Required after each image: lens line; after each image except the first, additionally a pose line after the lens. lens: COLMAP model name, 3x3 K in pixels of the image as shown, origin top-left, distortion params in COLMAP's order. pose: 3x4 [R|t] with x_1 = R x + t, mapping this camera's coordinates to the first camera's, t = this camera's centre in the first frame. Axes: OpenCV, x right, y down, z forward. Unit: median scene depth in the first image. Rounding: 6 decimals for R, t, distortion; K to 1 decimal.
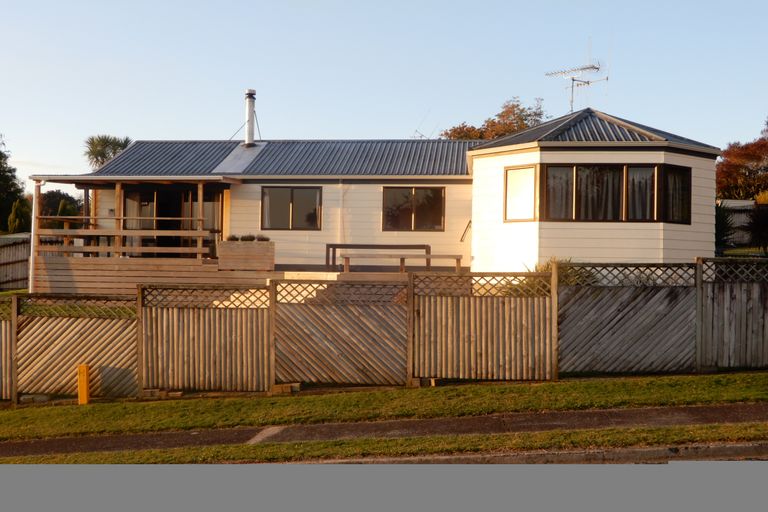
lens RADIAL K [[950.8, 0, 383.8], [0, 950.8, 256.8], [0, 0, 1]] dist [-0.007138, 0.000000]
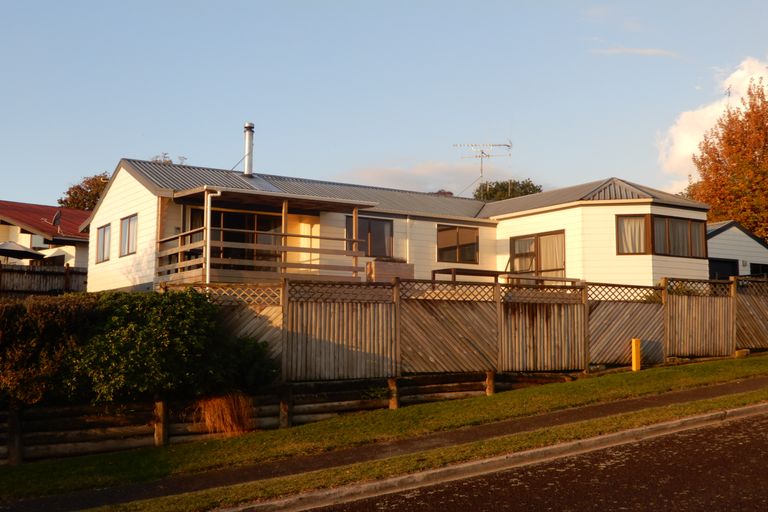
lens RADIAL K [[950.8, 0, 383.3], [0, 950.8, 255.7], [0, 0, 1]] dist [-0.007138, 0.000000]
pose [[0.769795, 0.054677, 0.635945, -1.366913], [-0.003559, 0.996676, -0.081384, 0.105633], [-0.638281, 0.060385, 0.767431, 0.228308]]
